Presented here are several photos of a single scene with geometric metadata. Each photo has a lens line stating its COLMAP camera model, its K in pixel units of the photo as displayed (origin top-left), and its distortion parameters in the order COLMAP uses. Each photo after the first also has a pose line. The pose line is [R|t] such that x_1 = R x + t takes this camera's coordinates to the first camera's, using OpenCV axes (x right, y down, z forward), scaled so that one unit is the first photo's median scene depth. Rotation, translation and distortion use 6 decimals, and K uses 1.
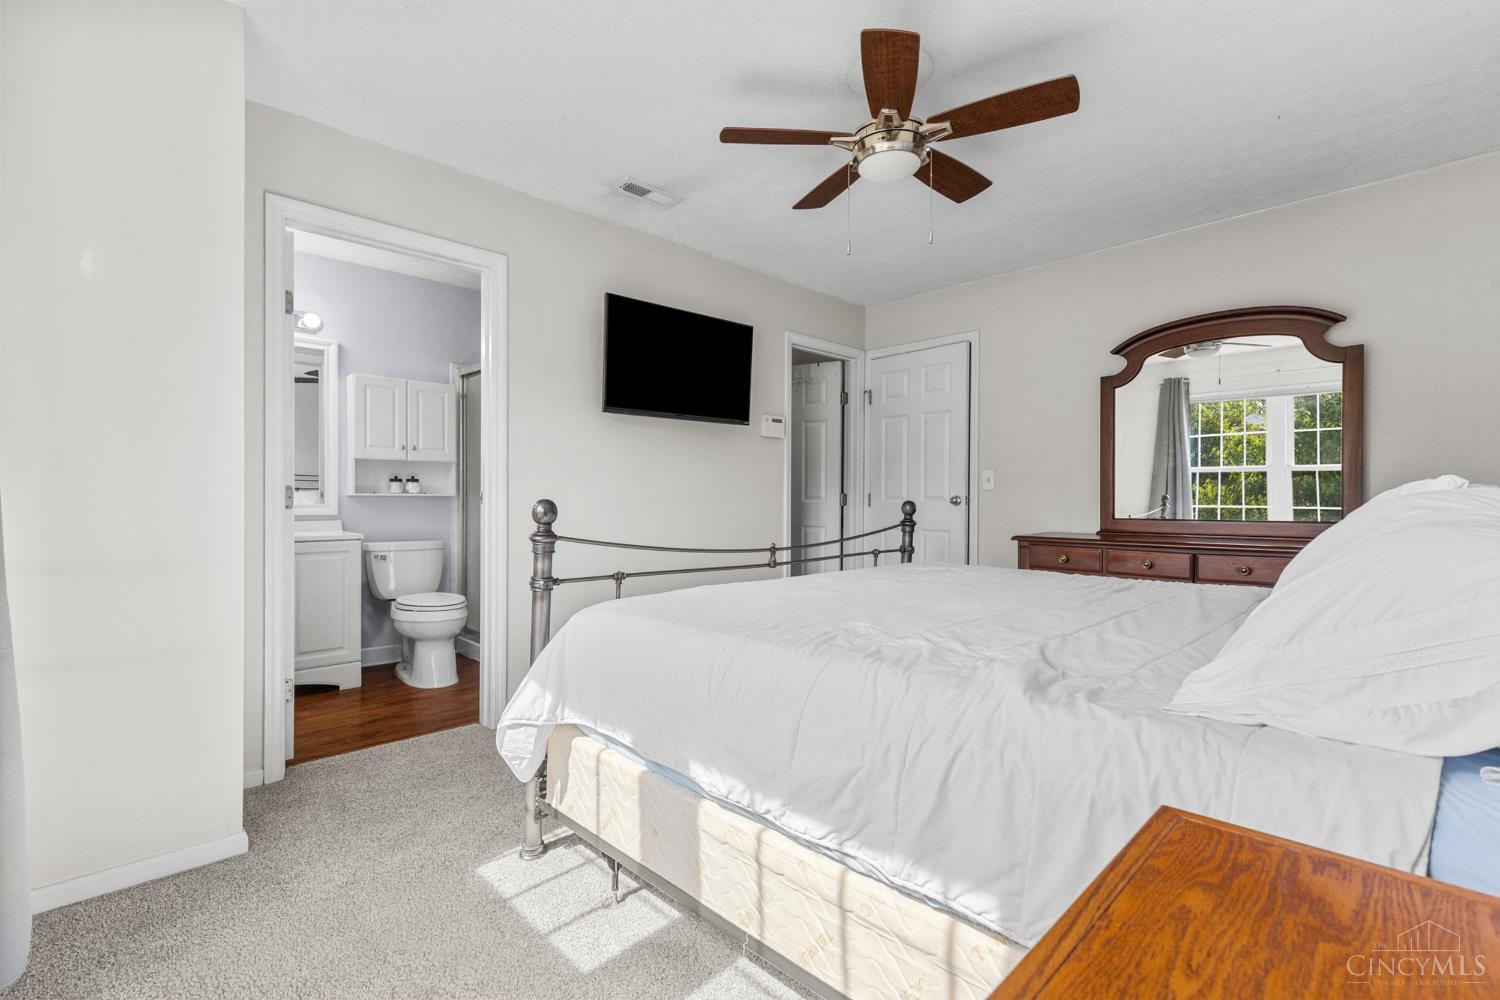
lens RADIAL K [[679.0, 0, 758.7], [0, 679.0, 509.6], [0, 0, 1]] dist [0.001185, -0.000177]
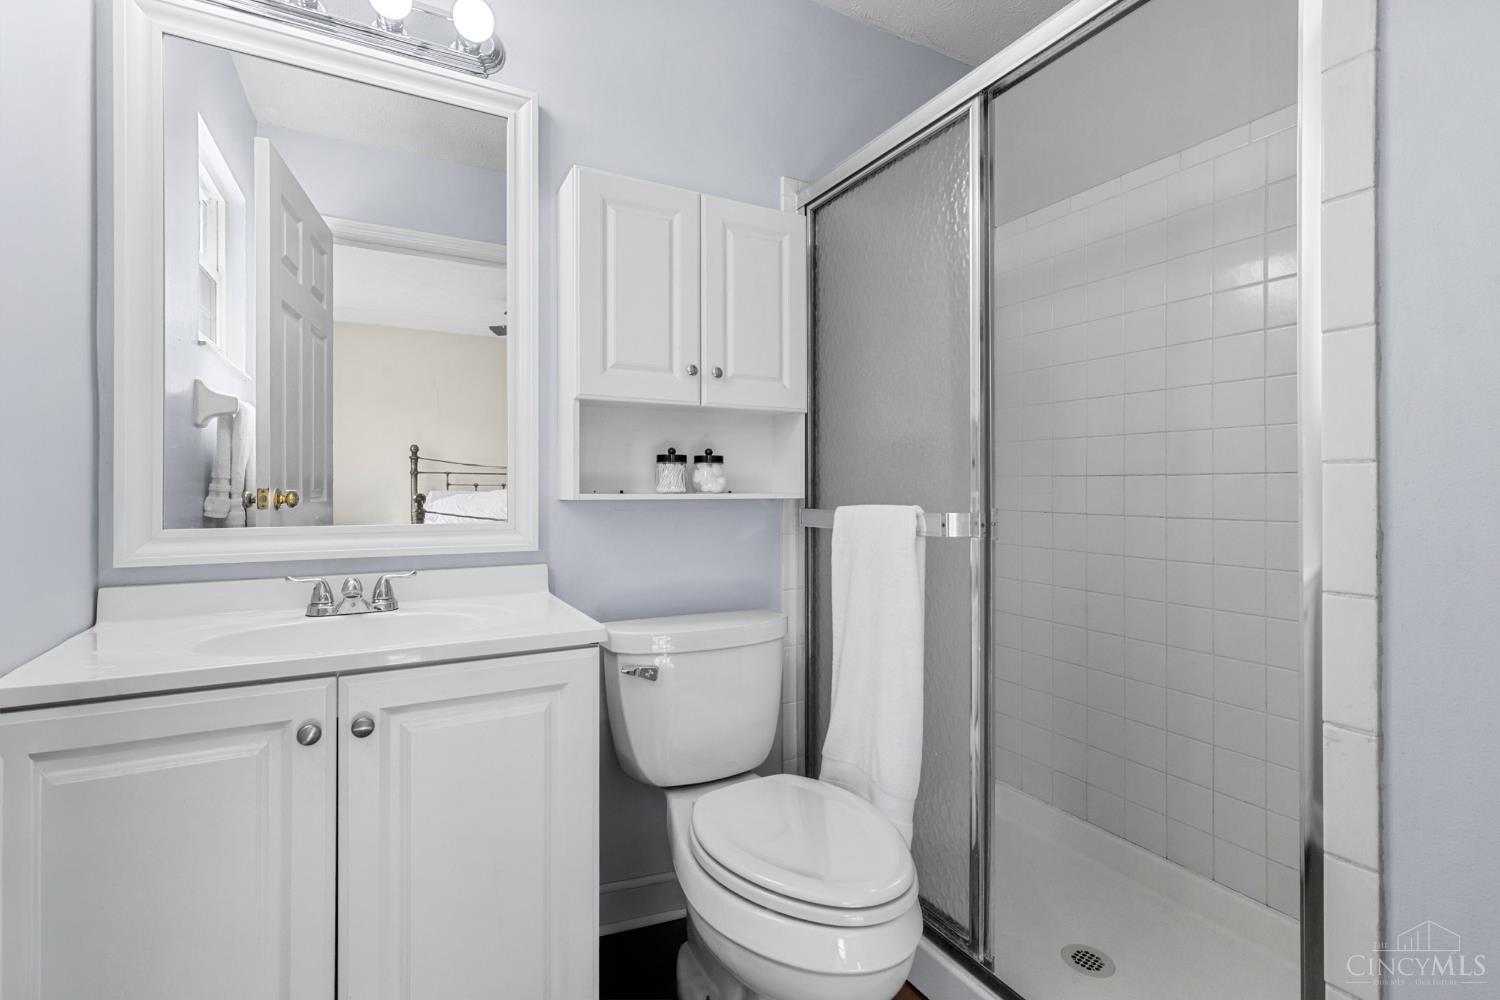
lens RADIAL K [[679.0, 0, 744.2], [0, 679.0, 495.8], [0, 0, 1]] dist [0.001185, -0.000177]
pose [[0.963107, -0.009456, -0.268954, -0.393975], [0.003876, 0.999766, -0.021273, -0.014138], [0.269092, 0.019445, 0.962918, 0.645362]]
